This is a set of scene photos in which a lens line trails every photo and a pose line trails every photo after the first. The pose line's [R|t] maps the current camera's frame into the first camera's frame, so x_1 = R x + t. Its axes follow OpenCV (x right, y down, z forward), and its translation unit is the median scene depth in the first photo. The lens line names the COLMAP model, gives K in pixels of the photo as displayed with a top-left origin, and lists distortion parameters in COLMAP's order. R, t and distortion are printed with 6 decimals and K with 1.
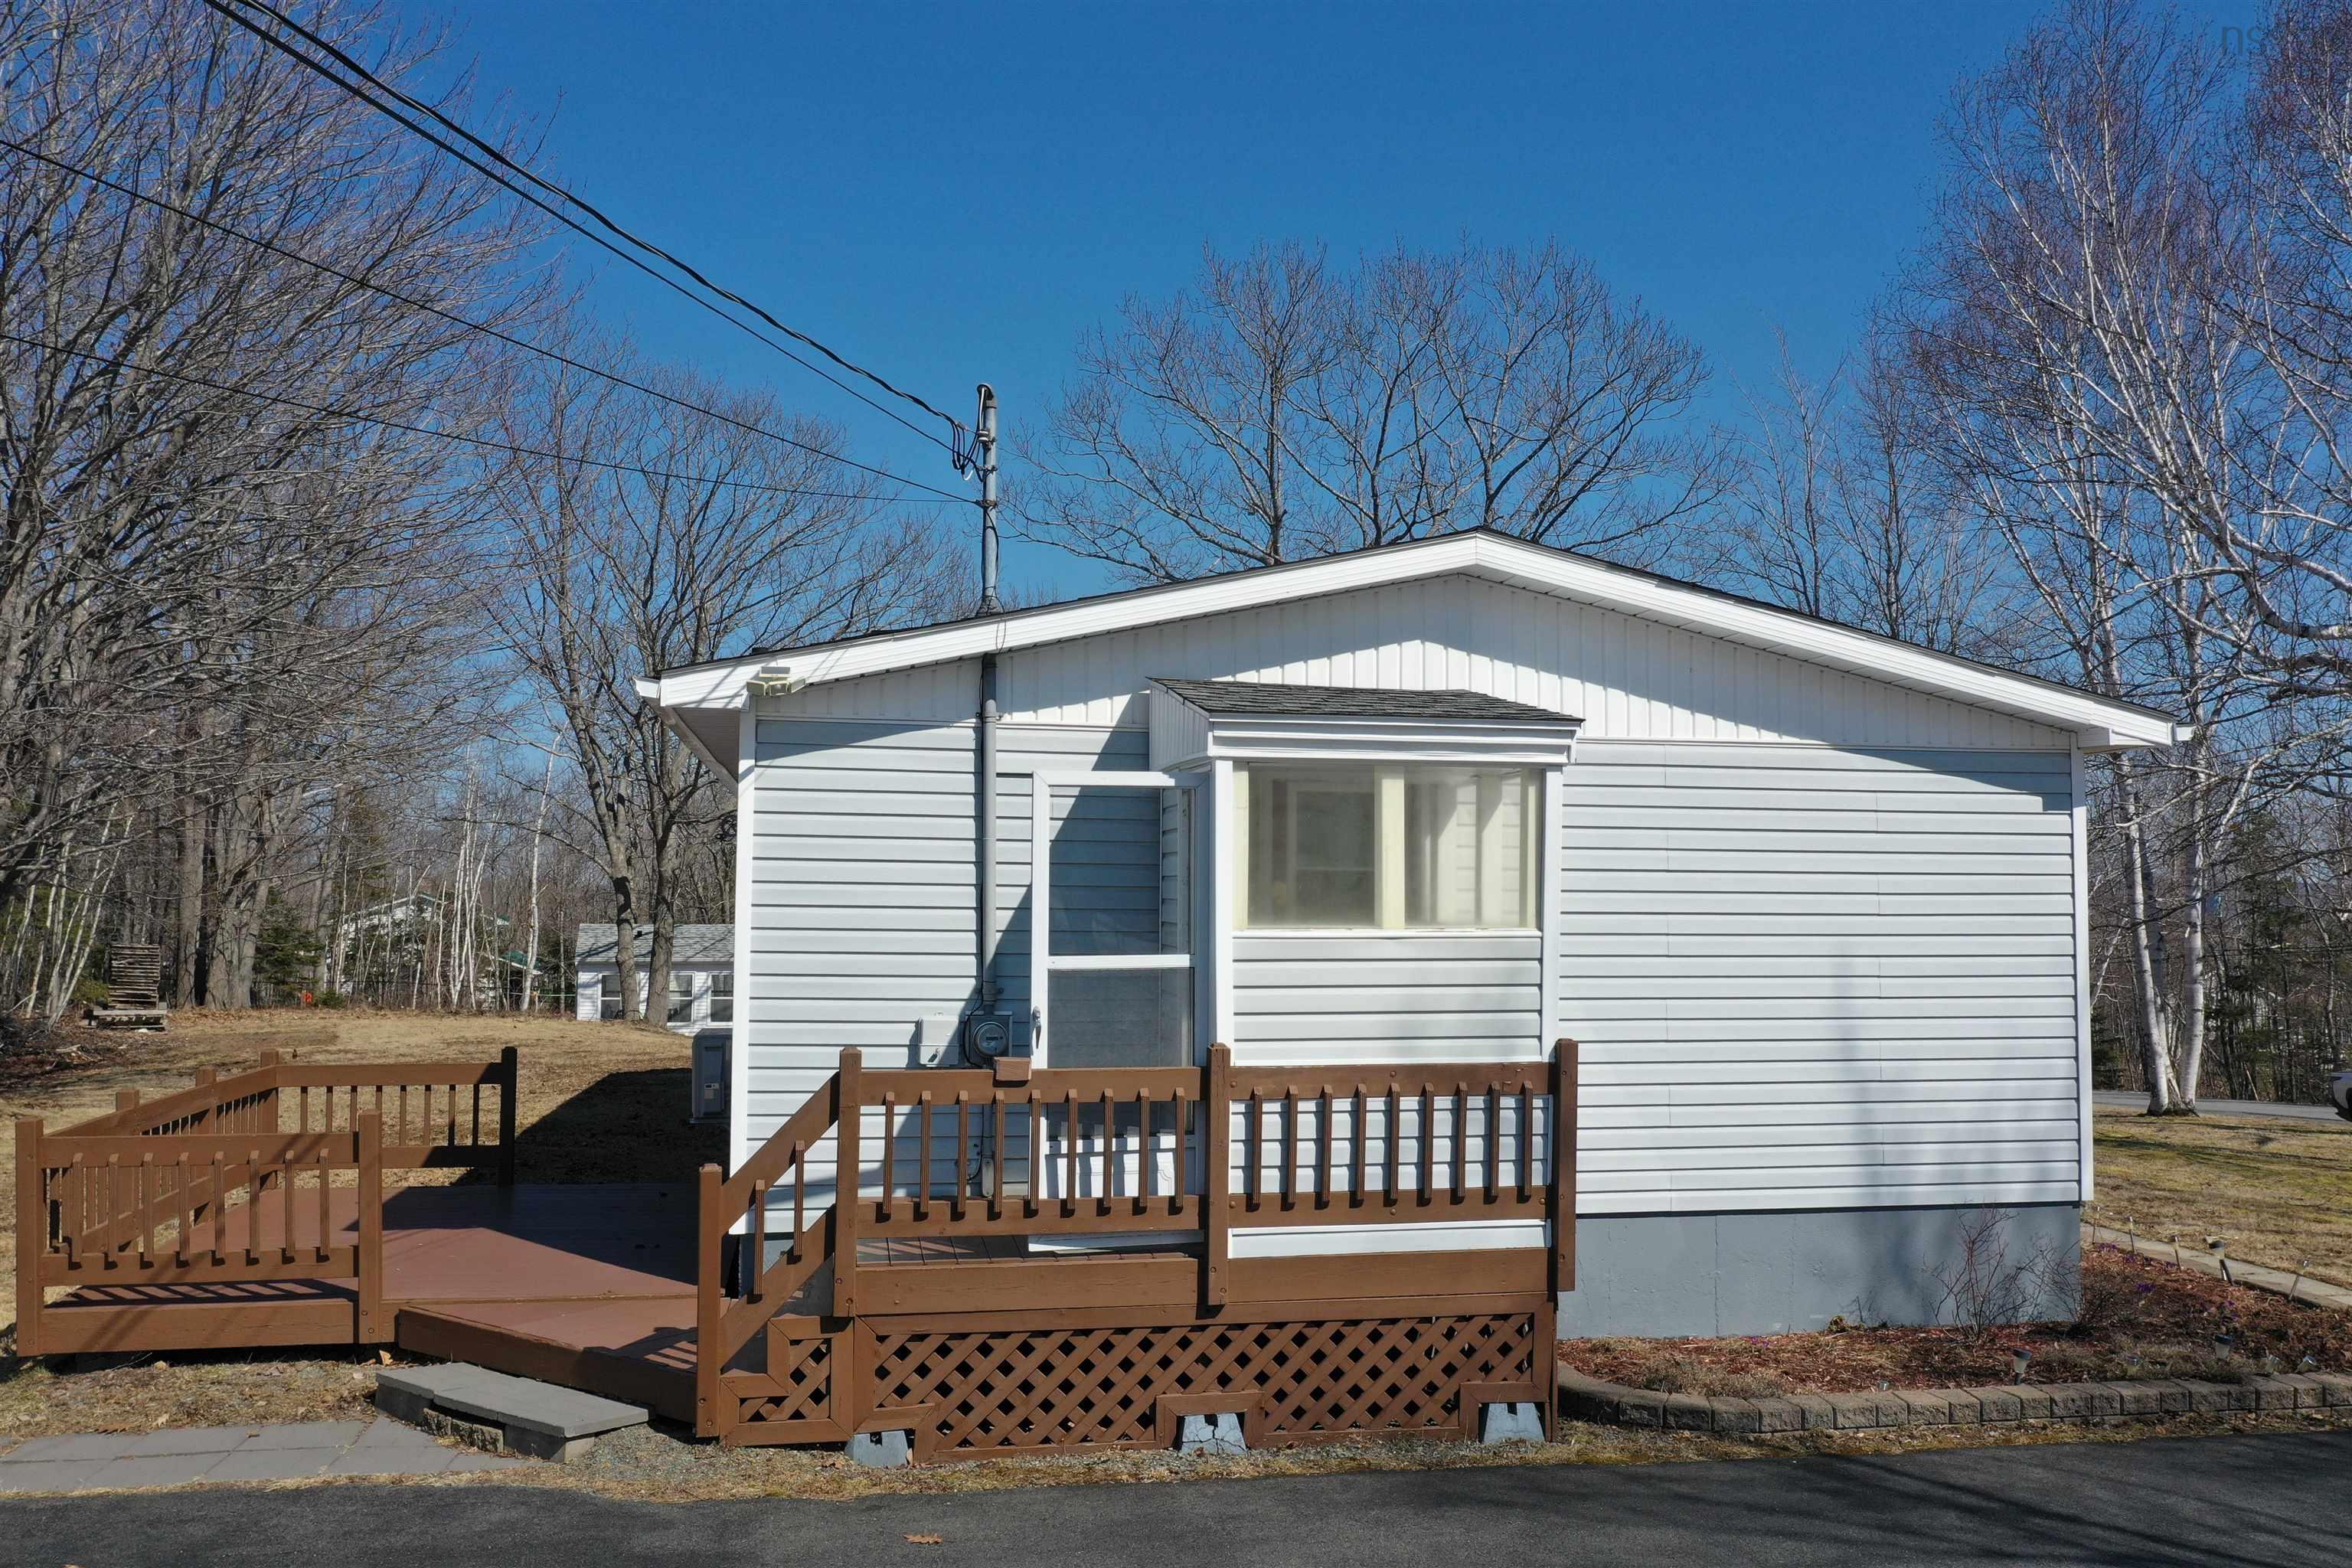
lens RADIAL K [[1868.0, 0, 1176.0], [0, 1868.0, 784.0], [0, 0, 1]] dist [-0.001014, -0.005107]
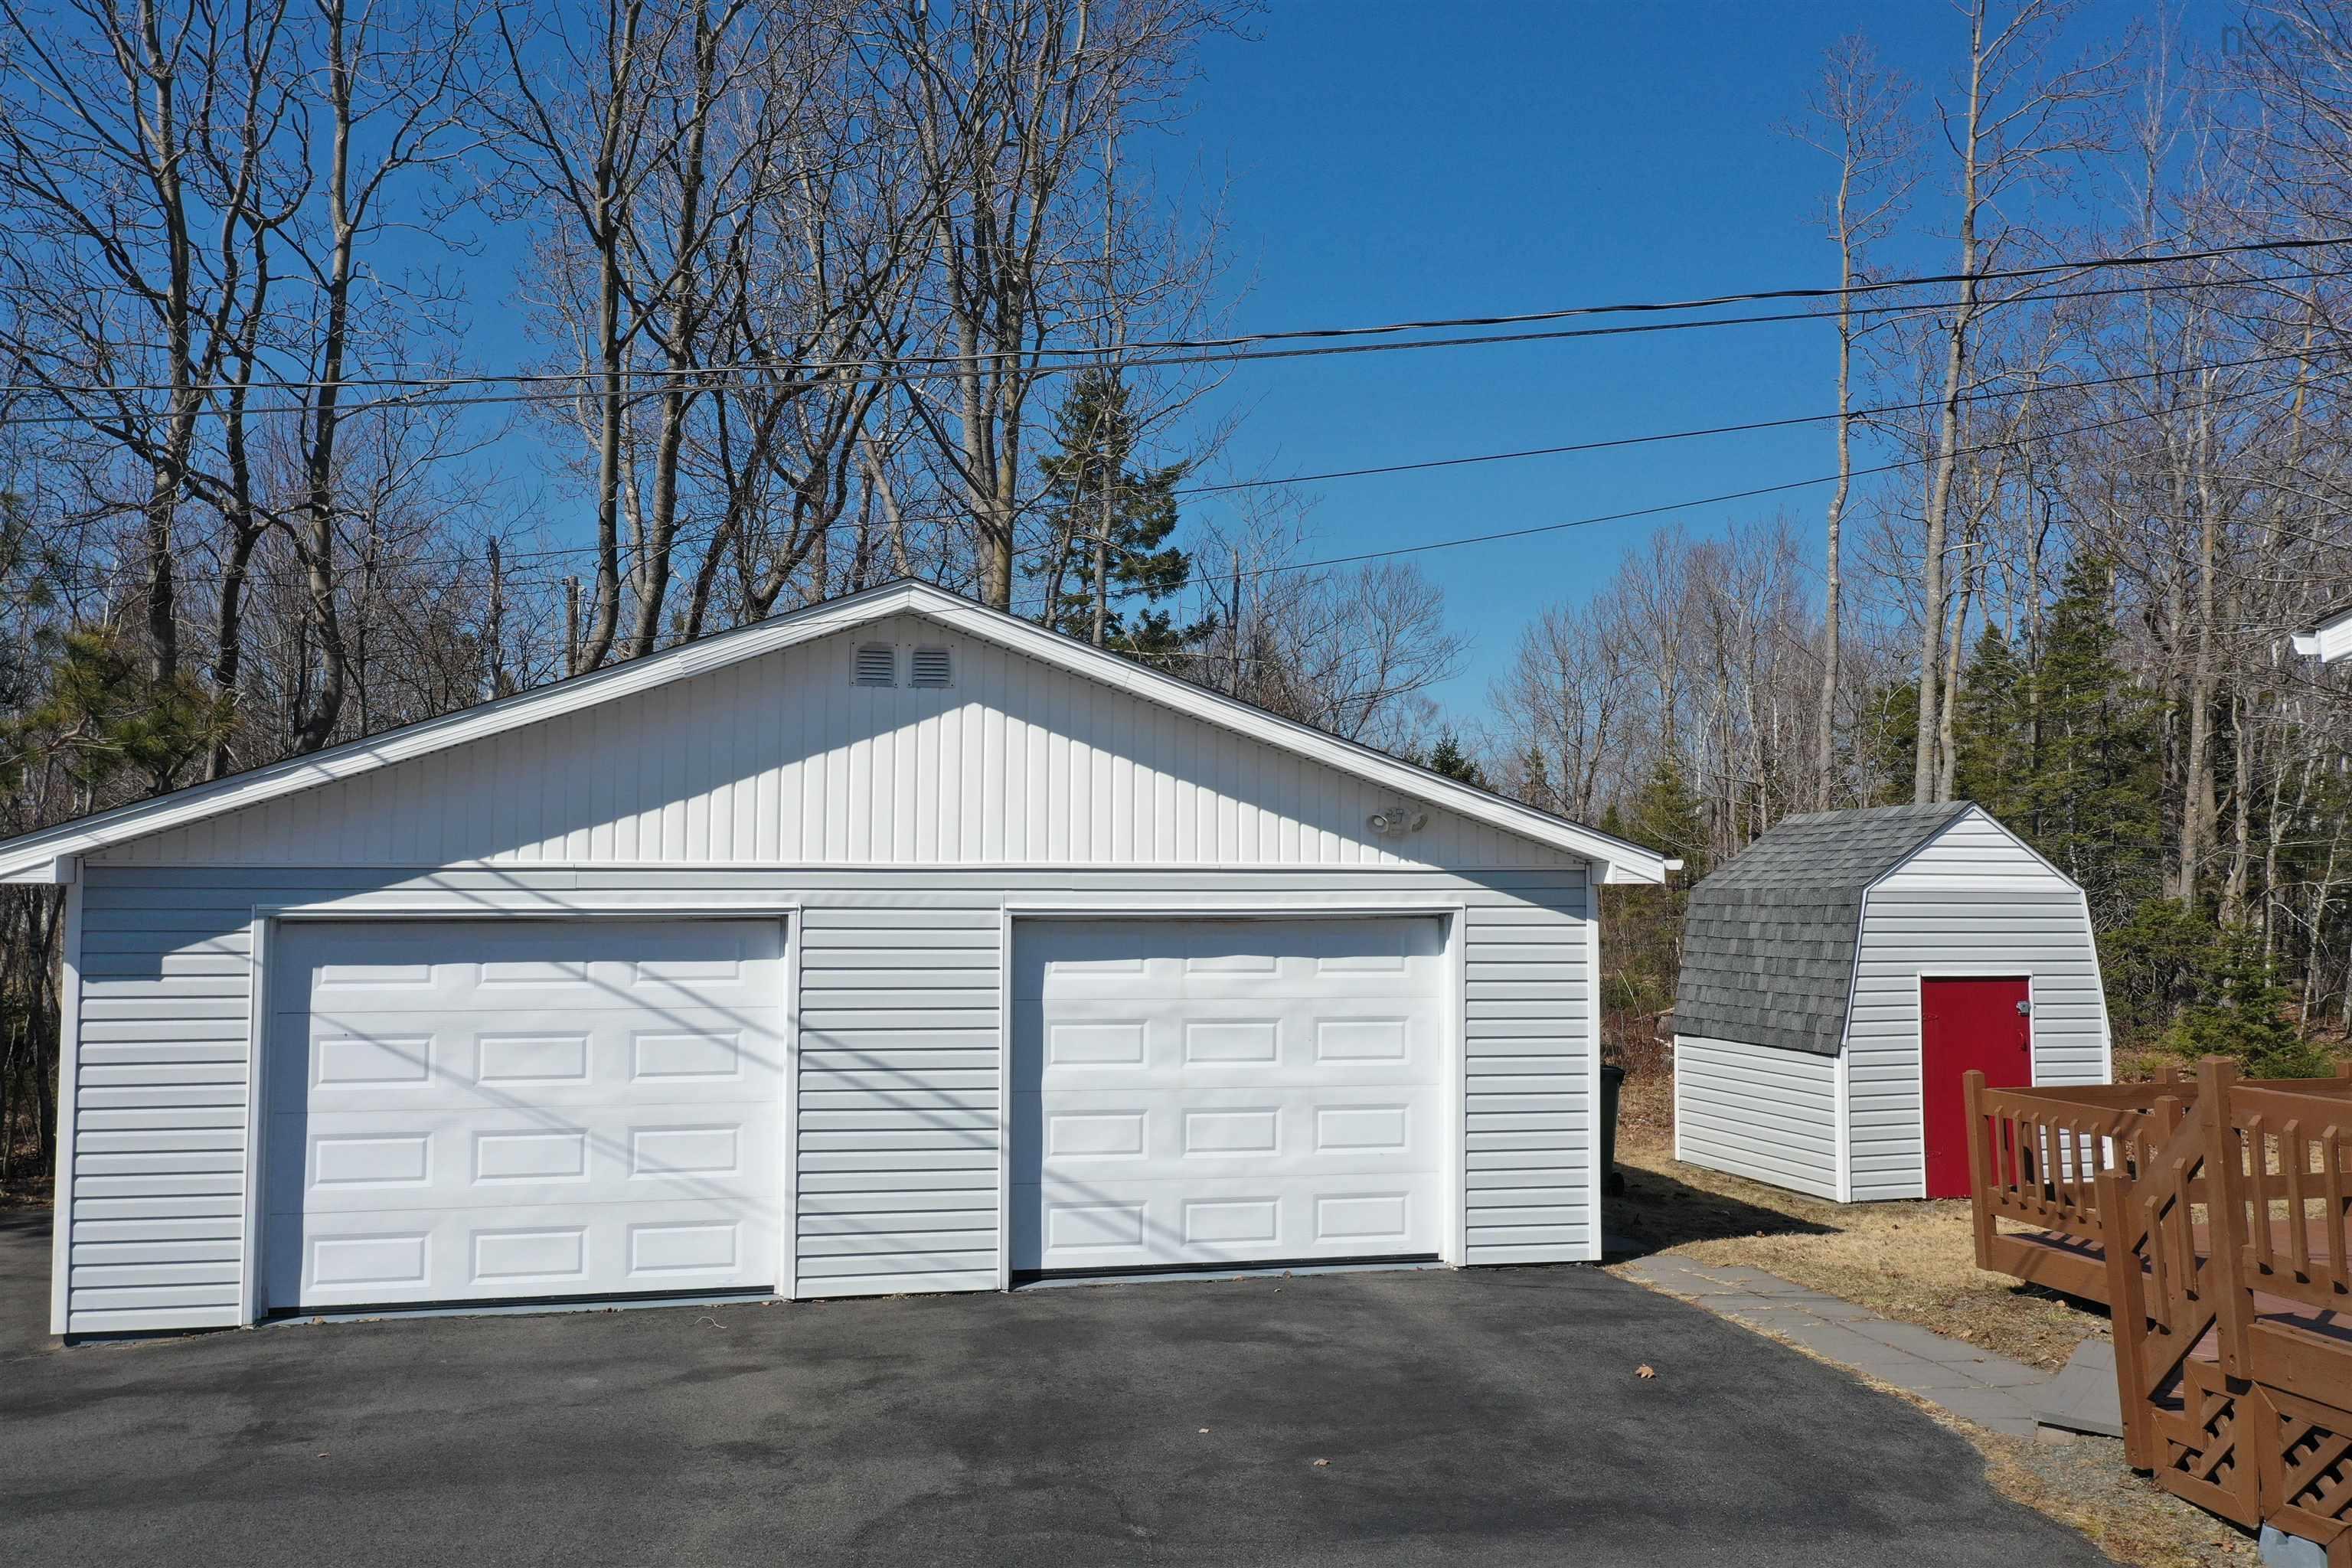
lens RADIAL K [[1868.0, 0, 1176.0], [0, 1868.0, 784.0], [0, 0, 1]] dist [-0.001014, -0.005107]
pose [[0.031985, -0.066667, -0.997262, 0.617298], [0.061268, 0.996027, -0.064620, 0.041226], [0.997609, -0.059034, 0.035942, 0.472218]]
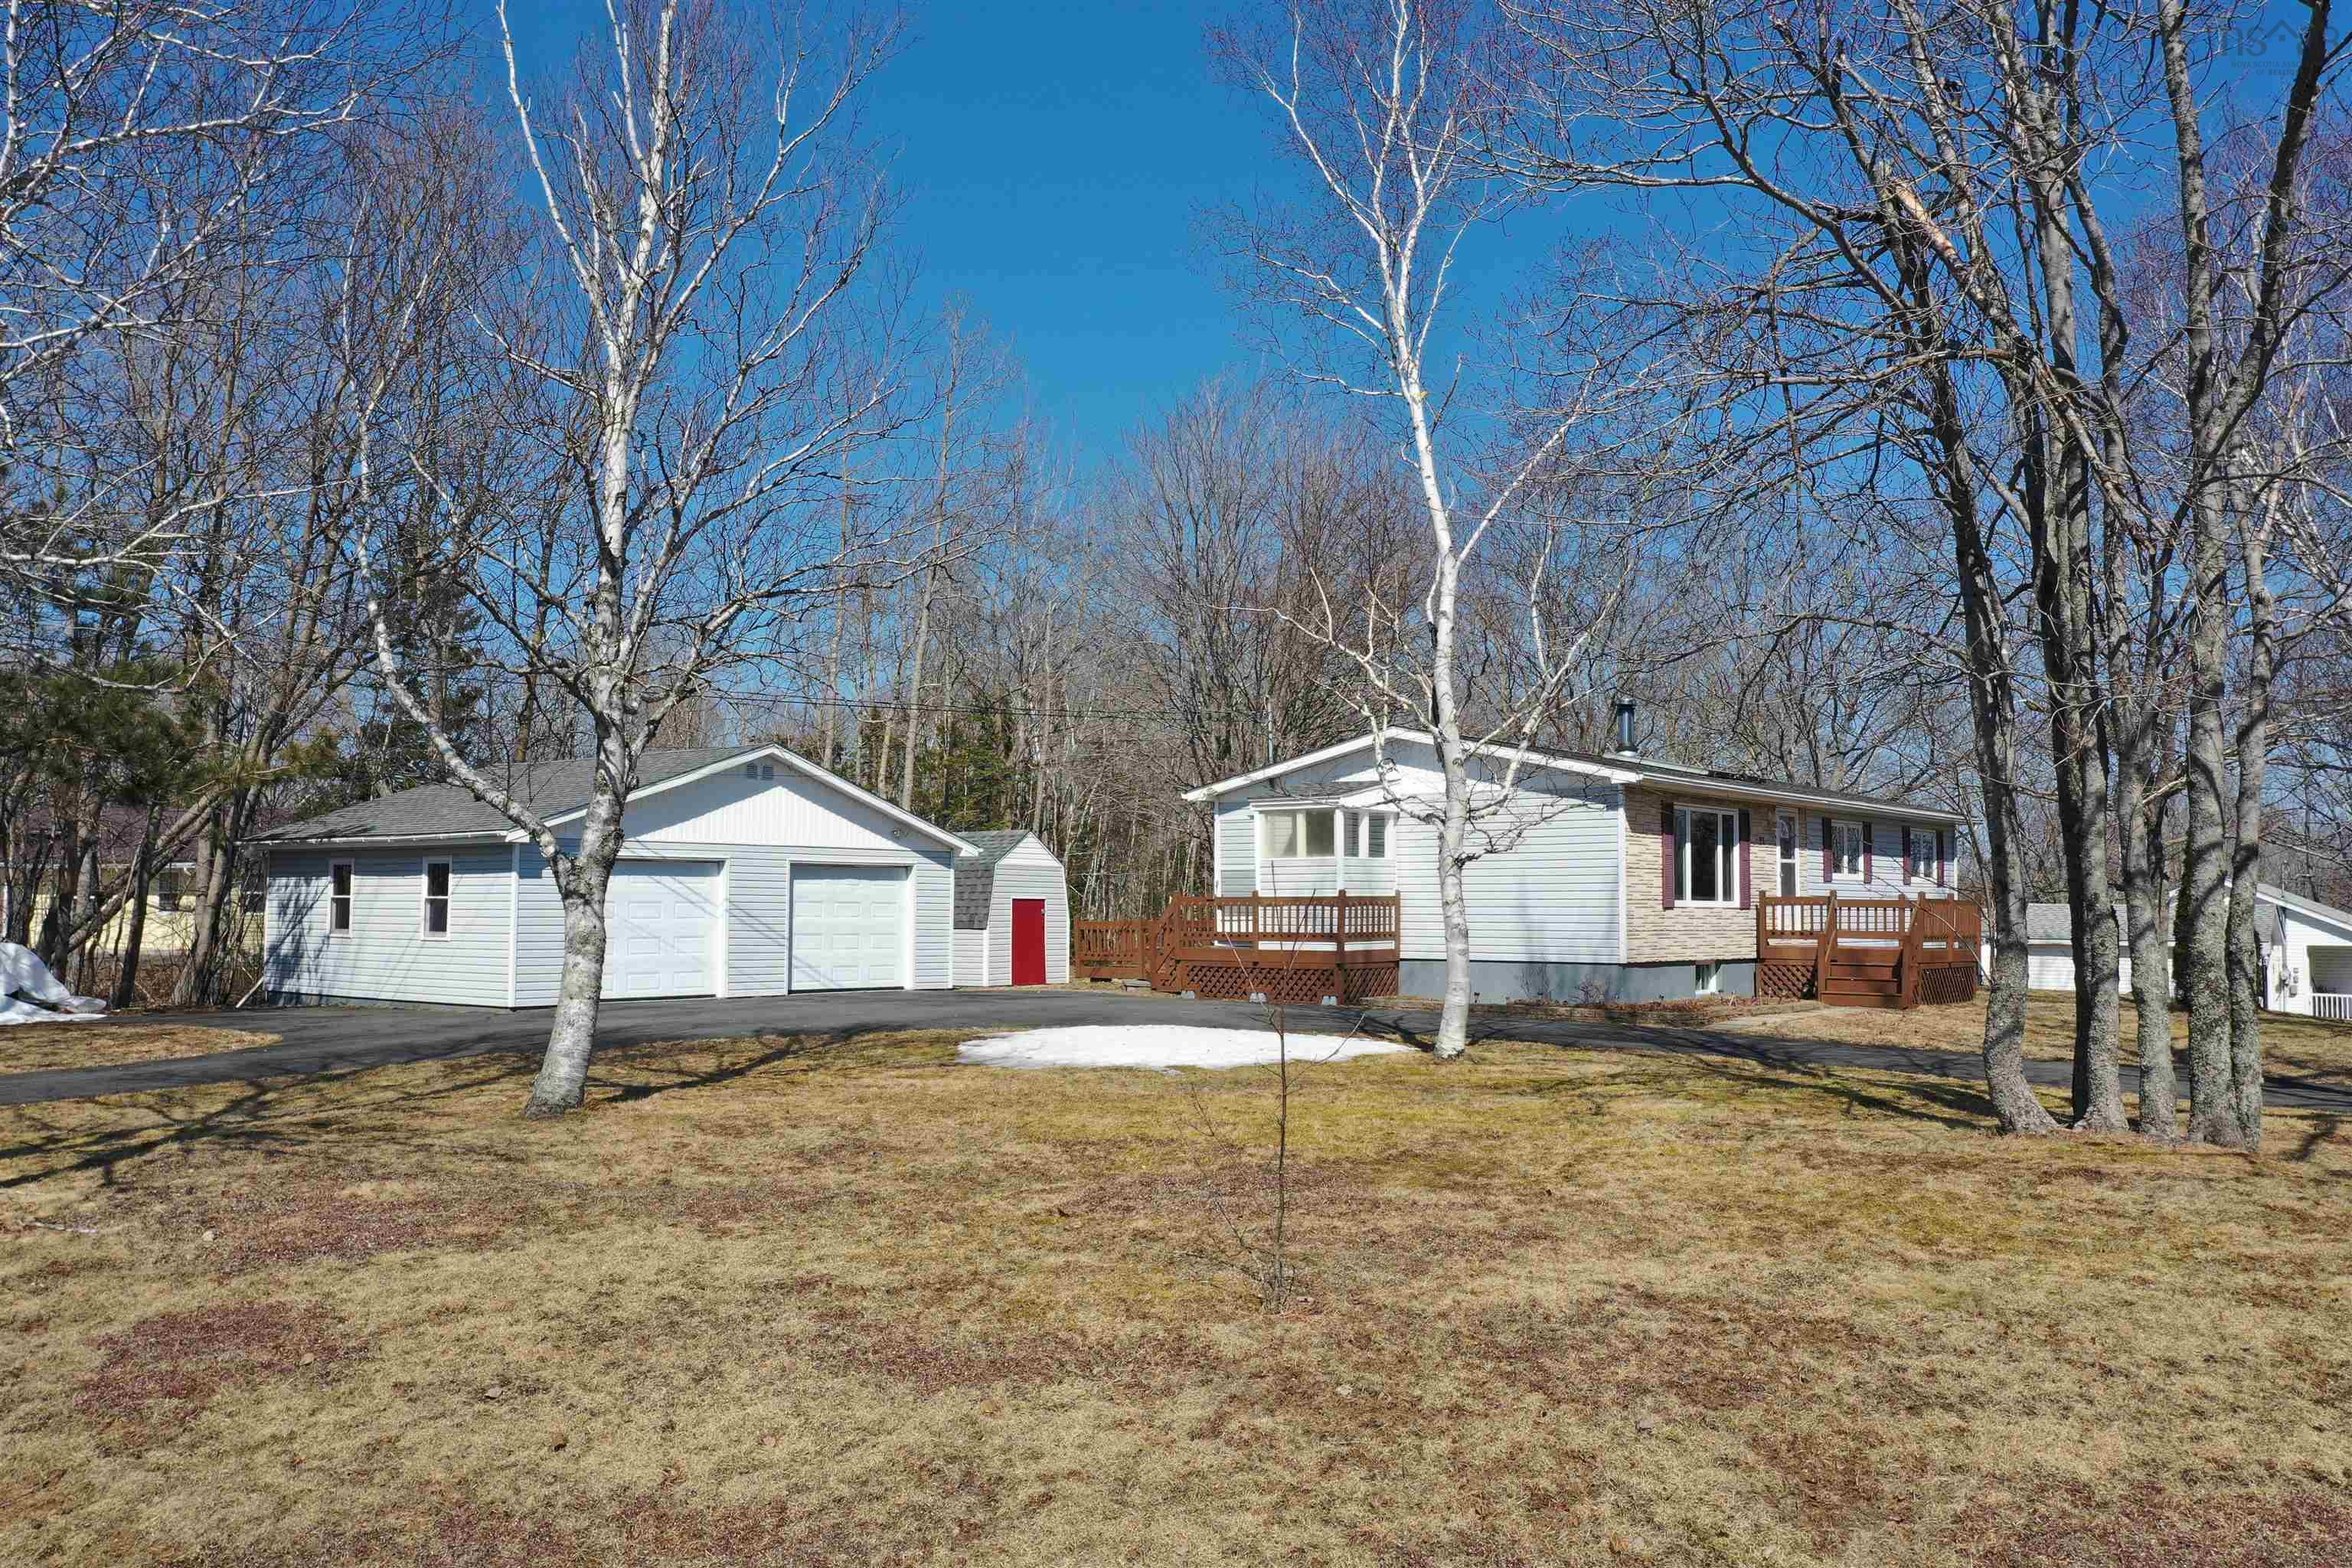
lens RADIAL K [[1868.0, 0, 1176.0], [0, 1868.0, 784.0], [0, 0, 1]] dist [-0.001014, -0.005107]
pose [[0.643798, -0.057179, -0.763056, 2.603799], [0.048159, 0.998255, -0.034171, 0.048799], [0.763679, -0.014749, 0.645428, -1.400953]]
